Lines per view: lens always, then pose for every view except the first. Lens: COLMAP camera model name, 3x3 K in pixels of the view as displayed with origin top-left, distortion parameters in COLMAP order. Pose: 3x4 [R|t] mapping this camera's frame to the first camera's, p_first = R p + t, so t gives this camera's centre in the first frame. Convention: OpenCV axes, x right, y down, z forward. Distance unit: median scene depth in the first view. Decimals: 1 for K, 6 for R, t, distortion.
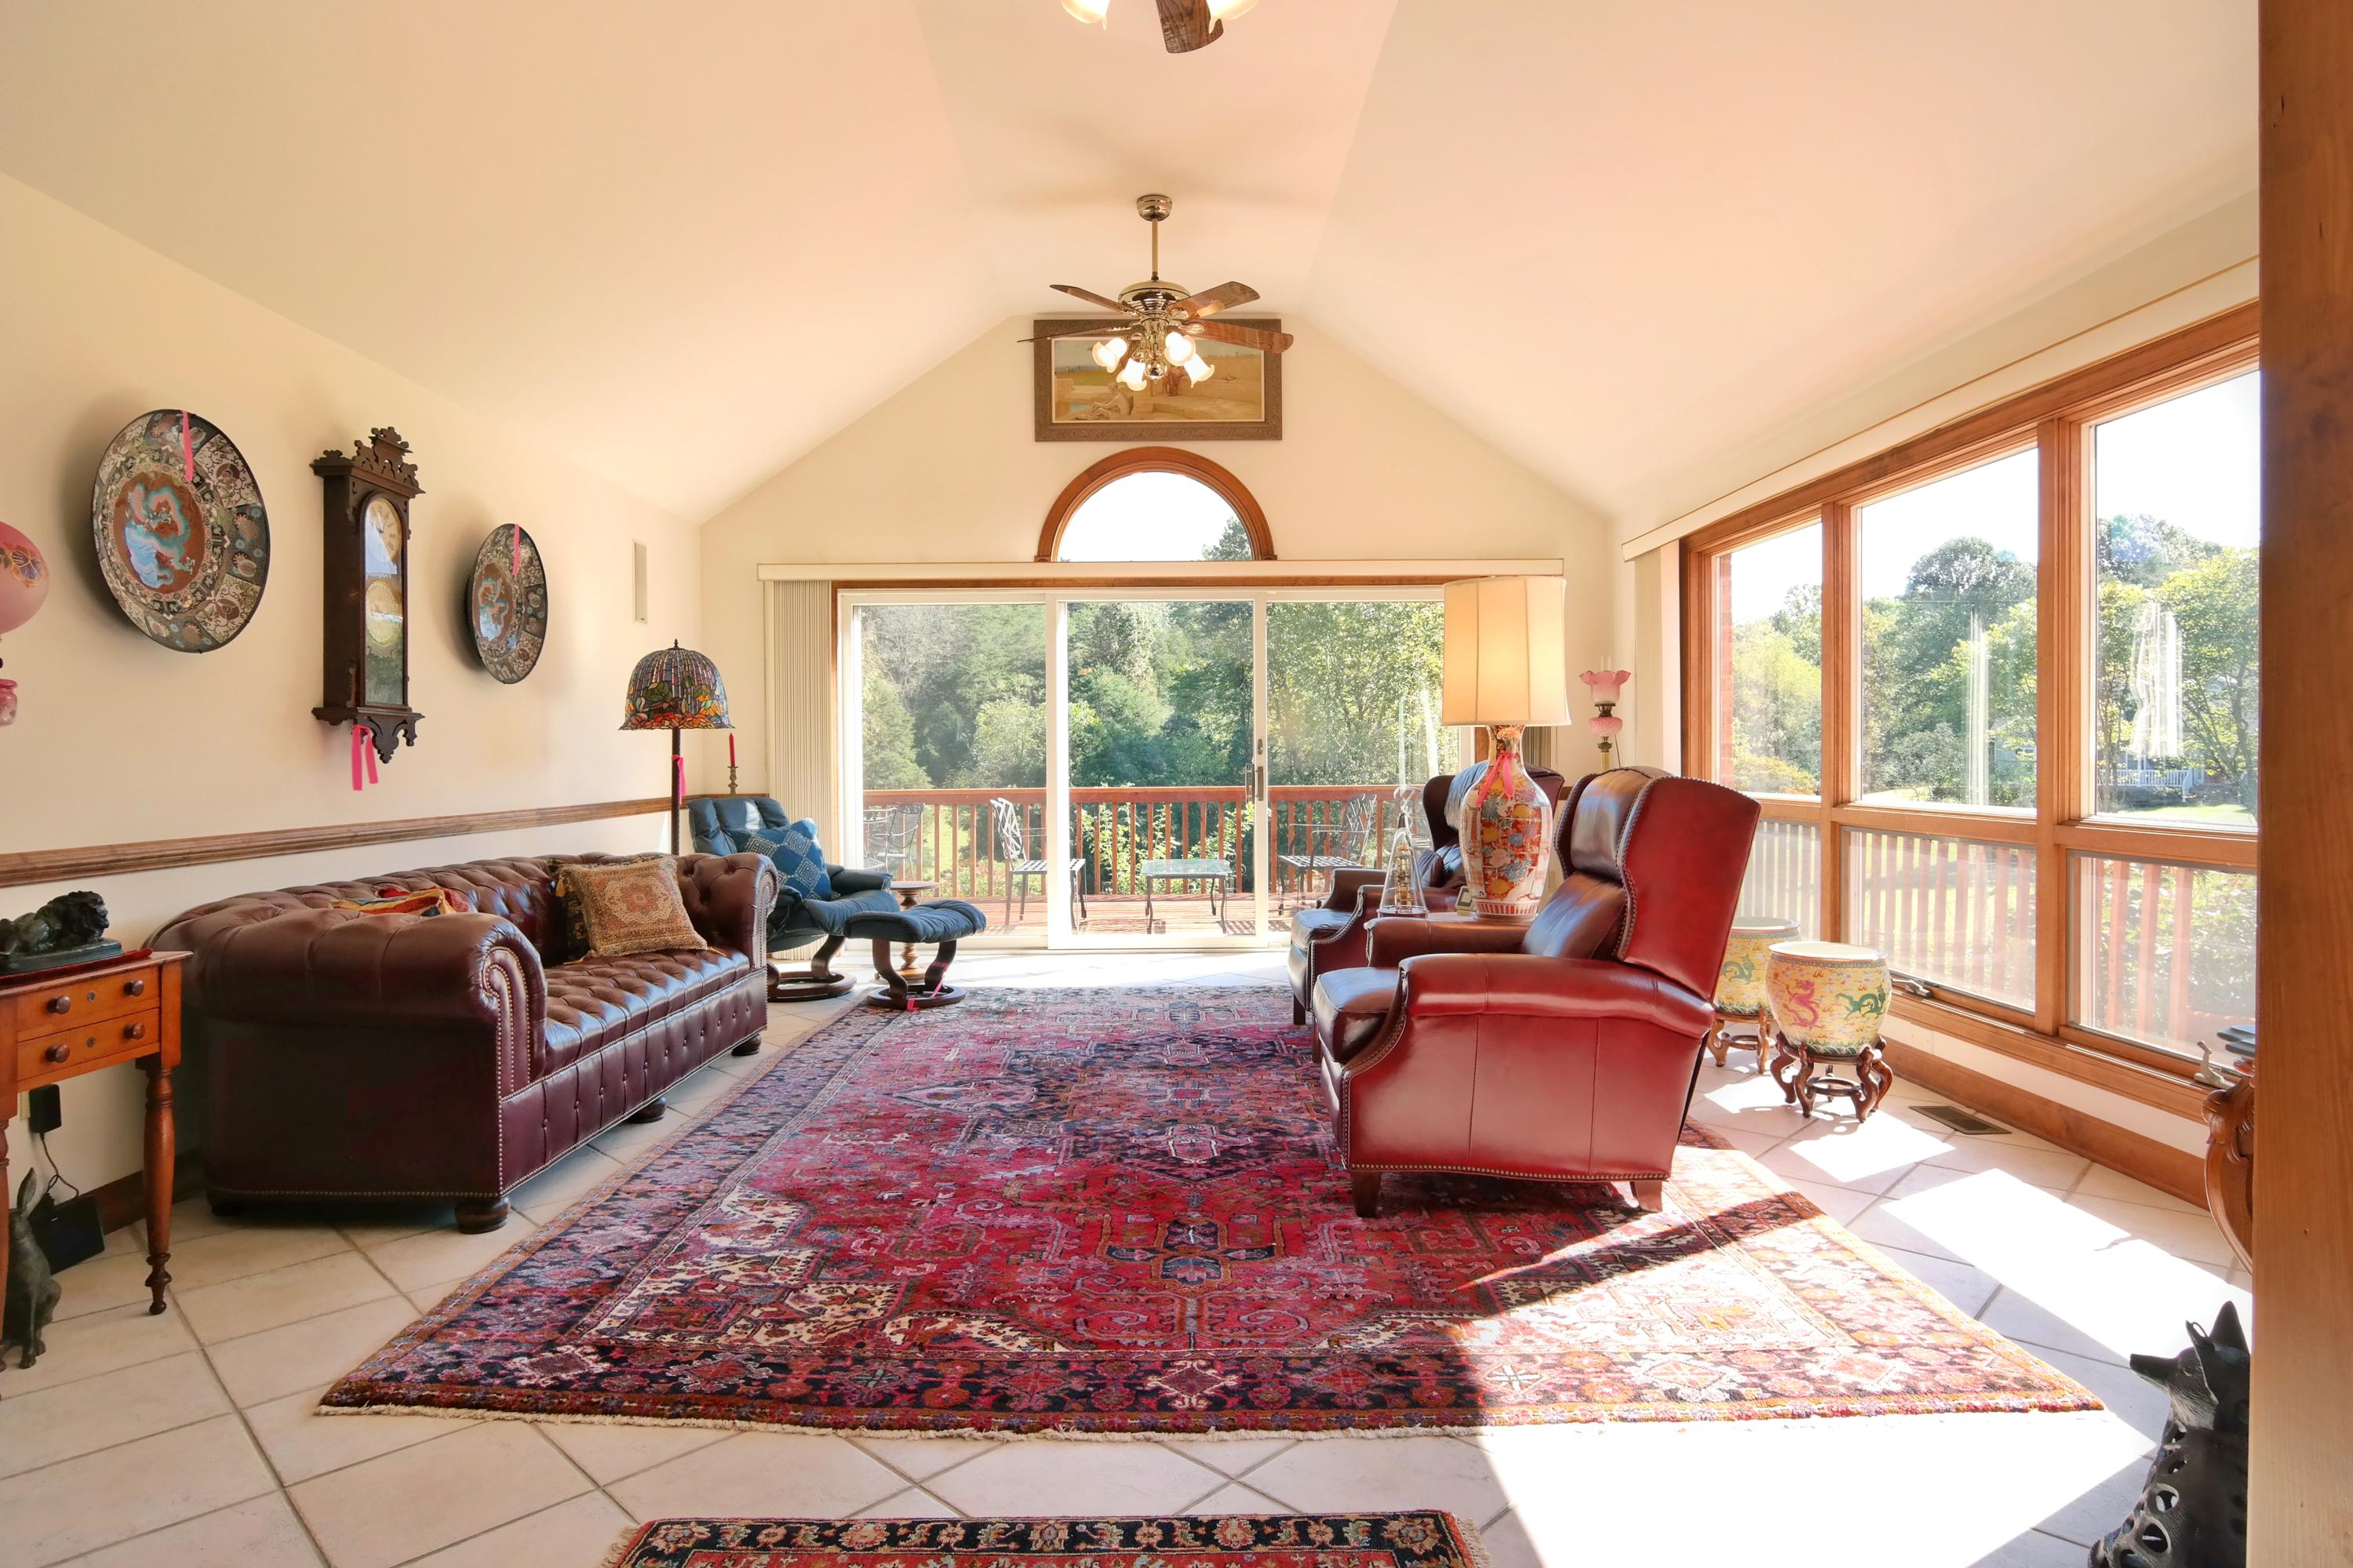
lens RADIAL K [[1292.9, 0, 1168.0], [0, 1292.9, 754.2], [0, 0, 1]] dist [-0.031882, 0.014815]
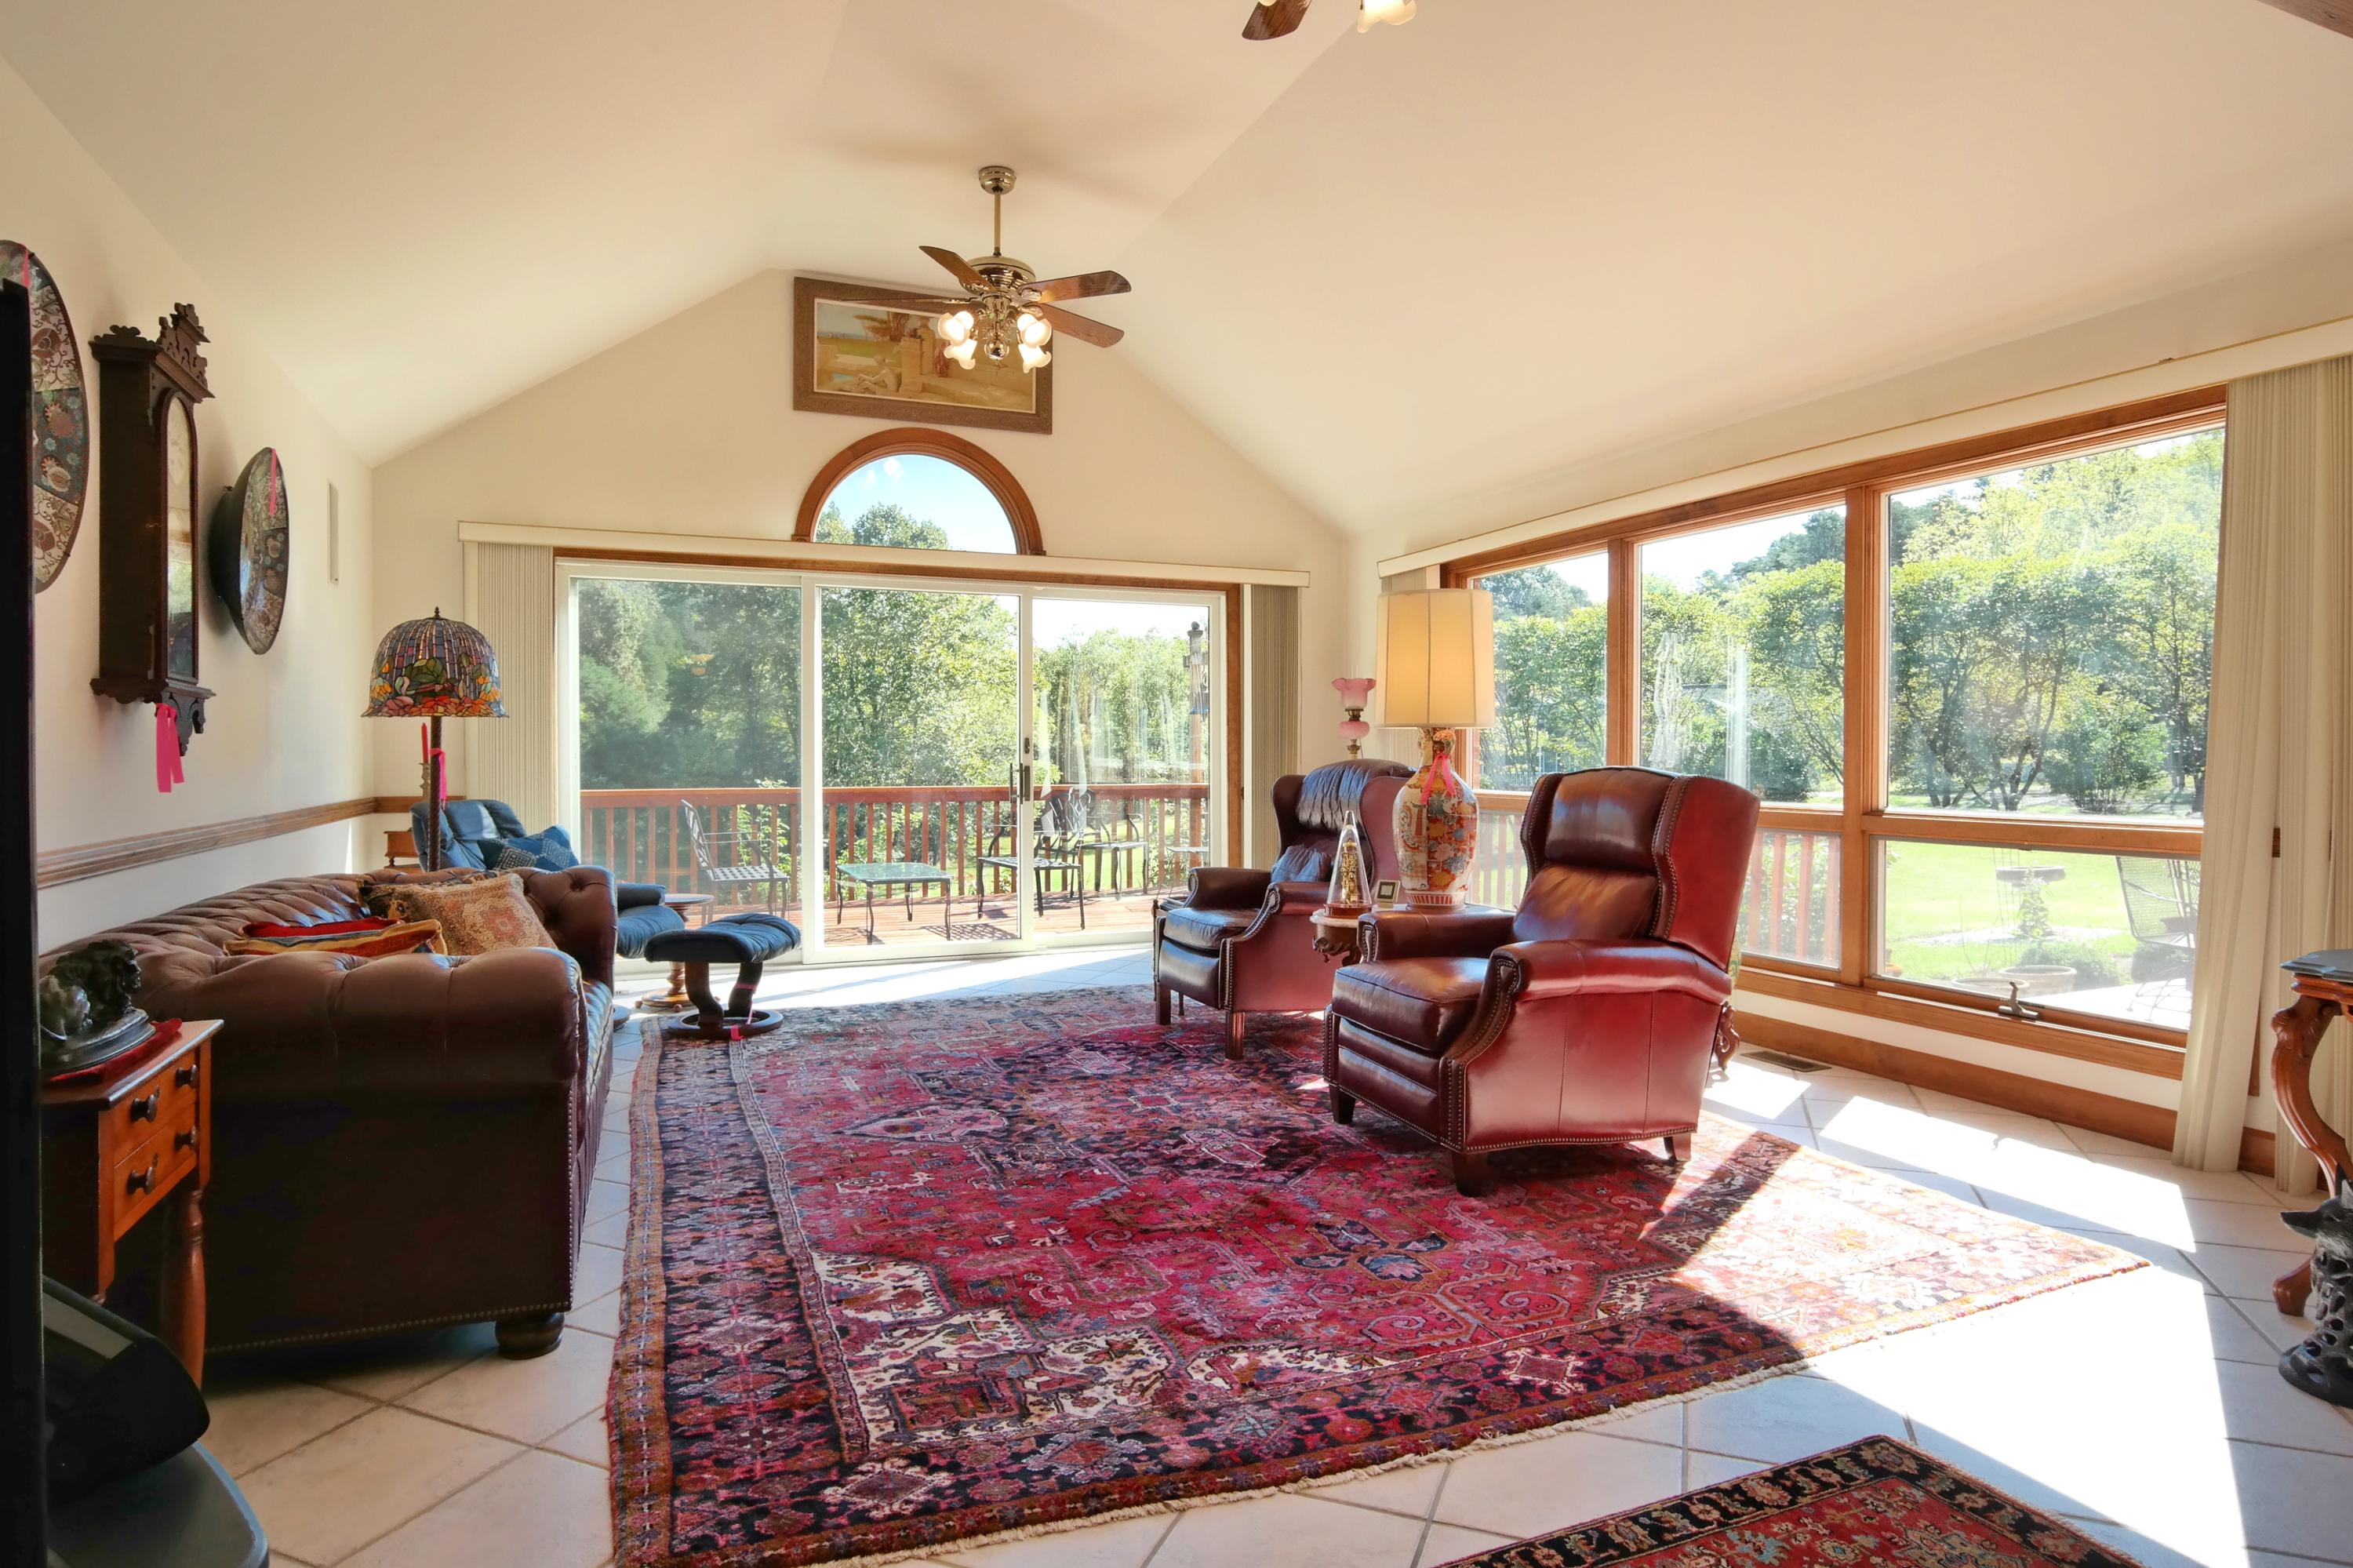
lens RADIAL K [[1293.1, 0, 1165.6], [0, 1293.1, 757.1], [0, 0, 1]] dist [-0.031882, 0.014815]
pose [[0.925516, 0.006807, 0.378646, -0.367617], [-0.007444, 0.999972, 0.000219, 0.003407], [-0.378634, -0.003021, 0.925541, 0.099111]]
